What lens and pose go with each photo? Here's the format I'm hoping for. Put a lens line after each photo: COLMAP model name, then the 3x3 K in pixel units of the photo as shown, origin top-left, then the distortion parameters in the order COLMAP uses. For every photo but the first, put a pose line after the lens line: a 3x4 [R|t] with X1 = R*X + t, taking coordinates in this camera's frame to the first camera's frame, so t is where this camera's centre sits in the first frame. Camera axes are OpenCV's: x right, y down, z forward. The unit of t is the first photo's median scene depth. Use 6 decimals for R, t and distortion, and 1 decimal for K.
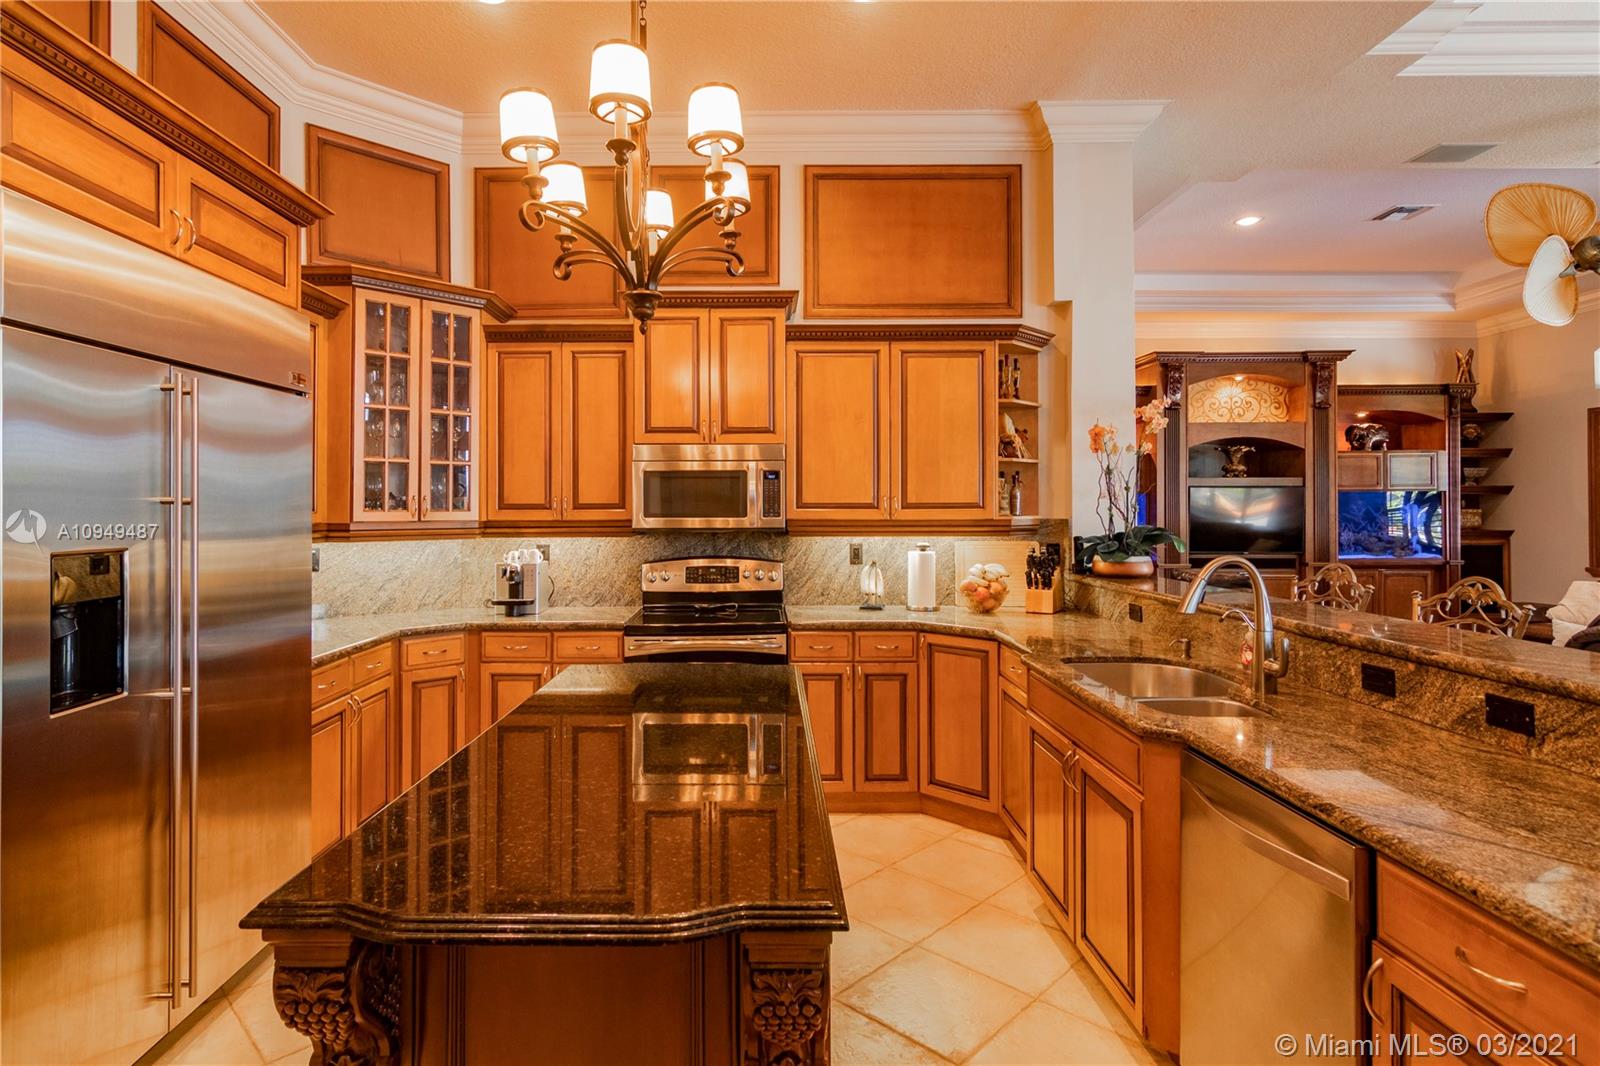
lens RADIAL K [[836.7, 0, 762.0], [0, 836.7, 500.0], [0, 0, 1]] dist [0.004284, 0.001725]
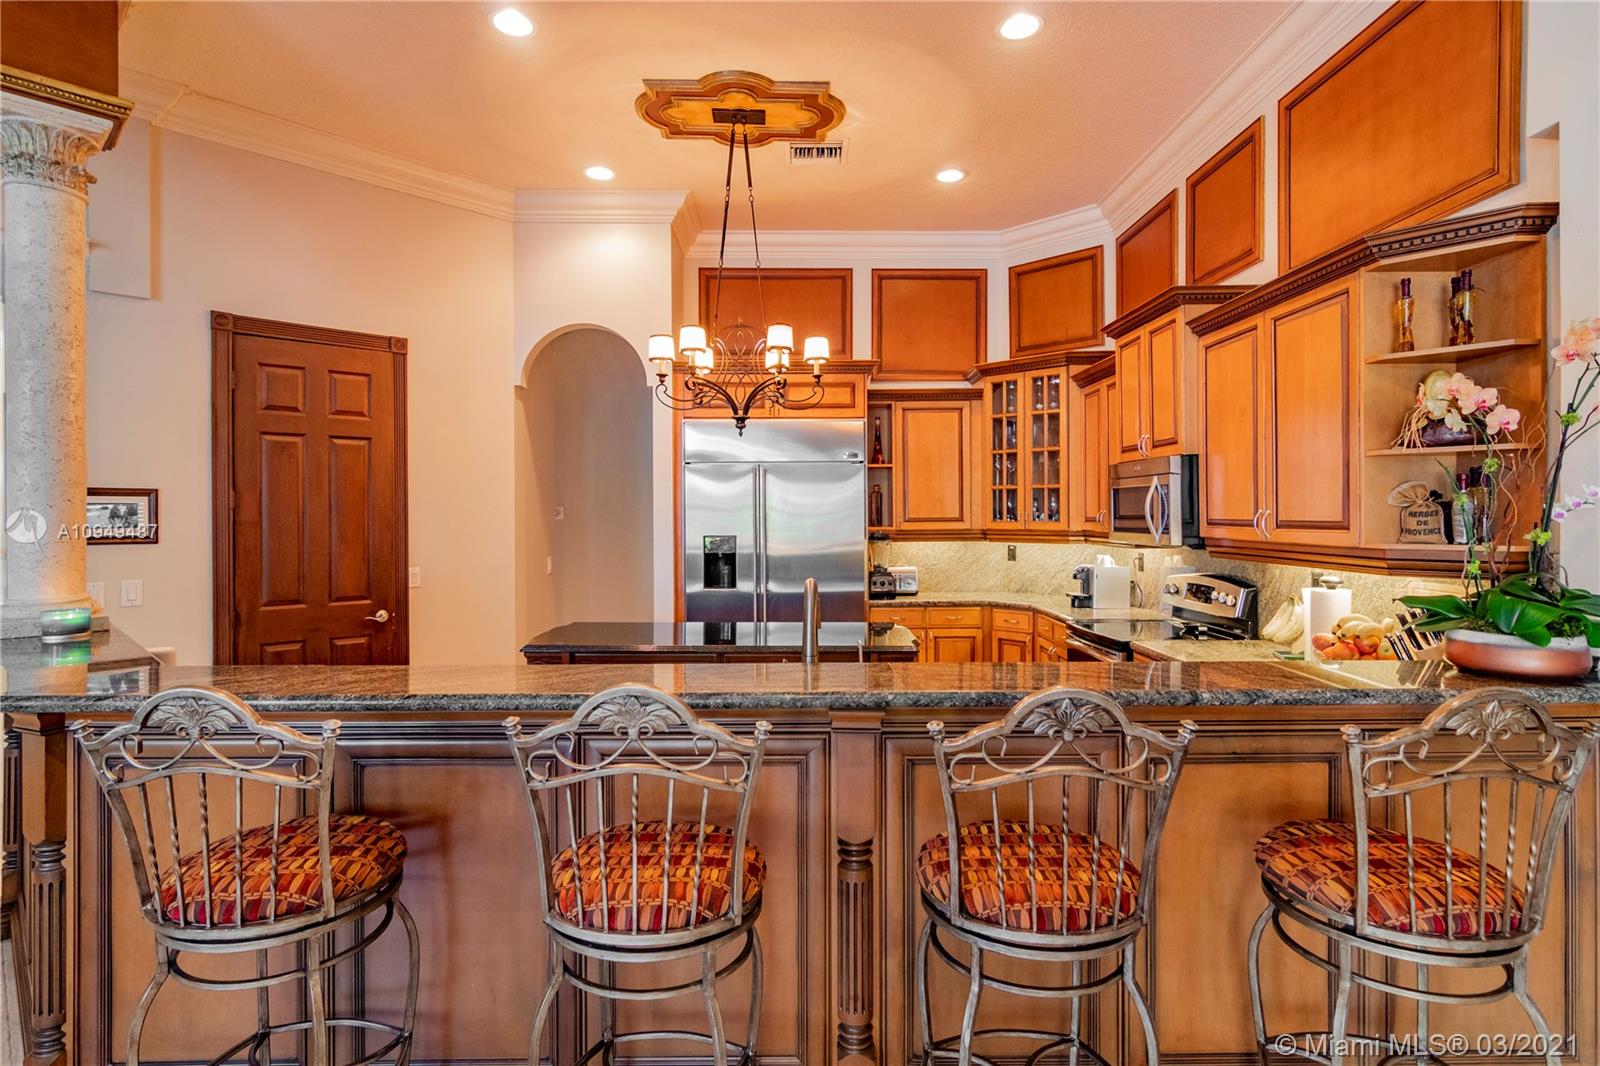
lens RADIAL K [[820.1, 0, 799.1], [0, 820.1, 519.4], [0, 0, 1]] dist [0.000268, 0.001627]
pose [[0.008101, 0.011128, -0.999905, 0.426724], [0.013139, 0.999851, 0.011234, -0.005389], [0.999881, -0.013229, 0.007954, 0.265542]]
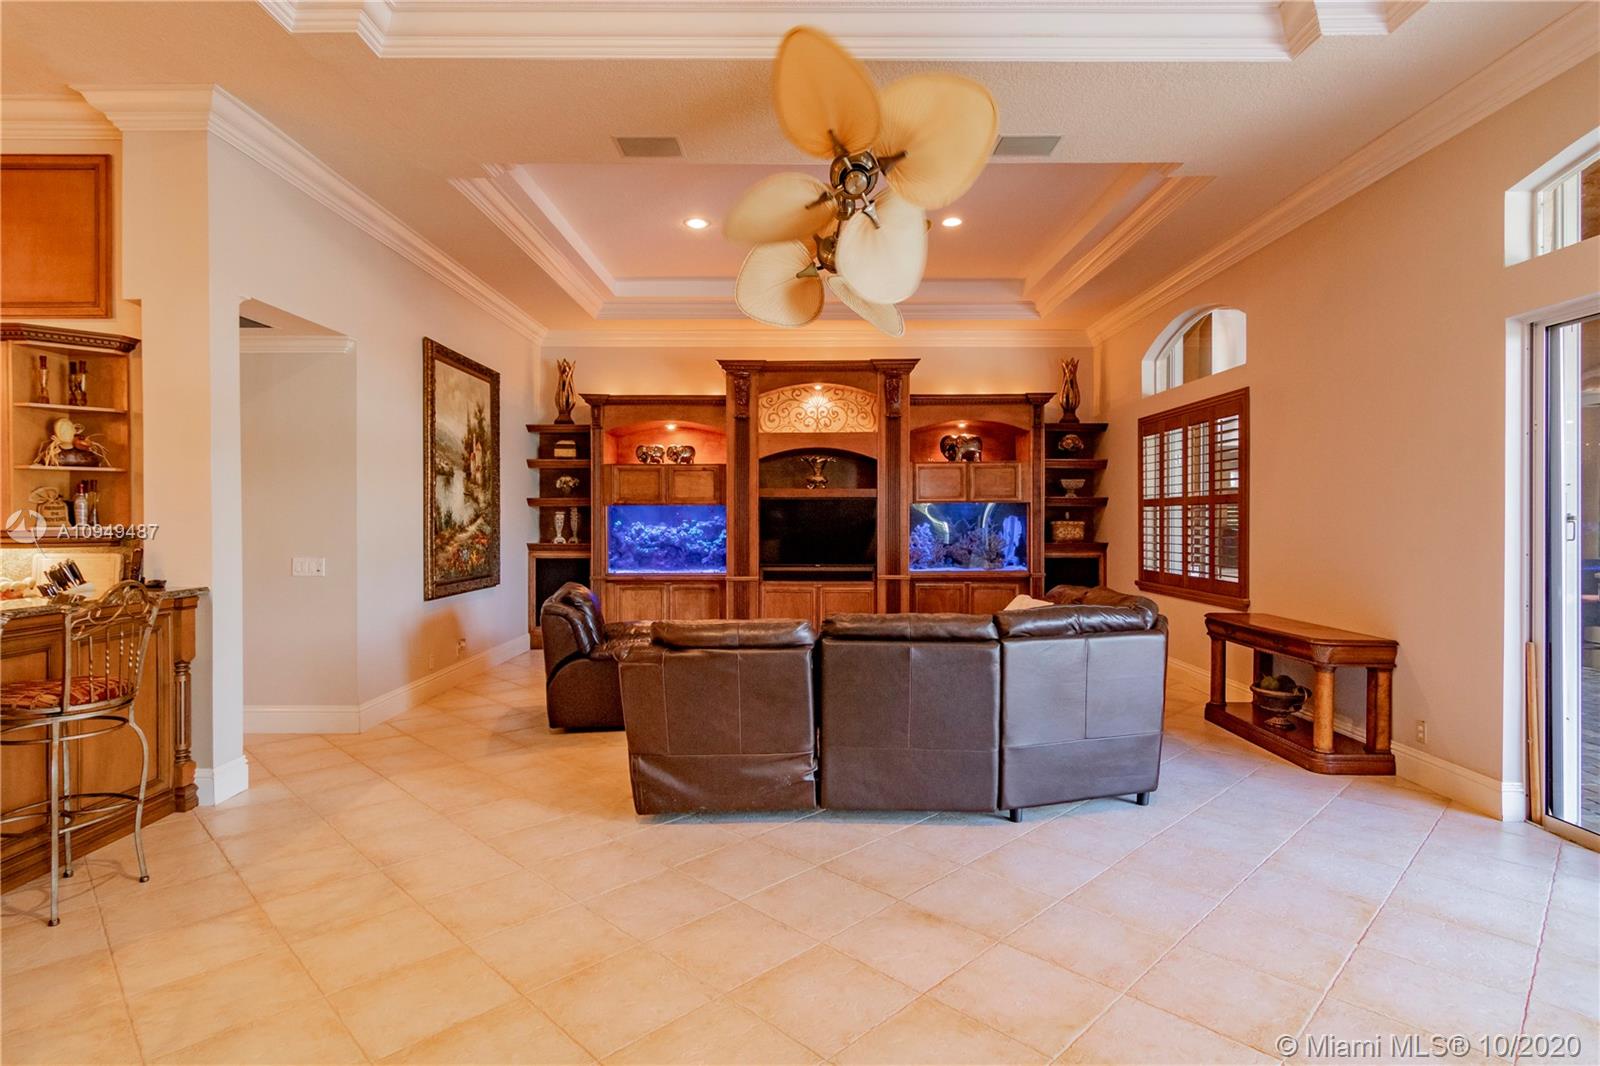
lens RADIAL K [[820.1, 0, 799.1], [0, 820.1, 519.4], [0, 0, 1]] dist [0.000268, 0.001627]
pose [[0.999976, 0.001283, -0.006759, 0.552531], [-0.001222, 0.999958, 0.009050, 0.000386], [0.006770, -0.009042, 0.999936, 0.038656]]
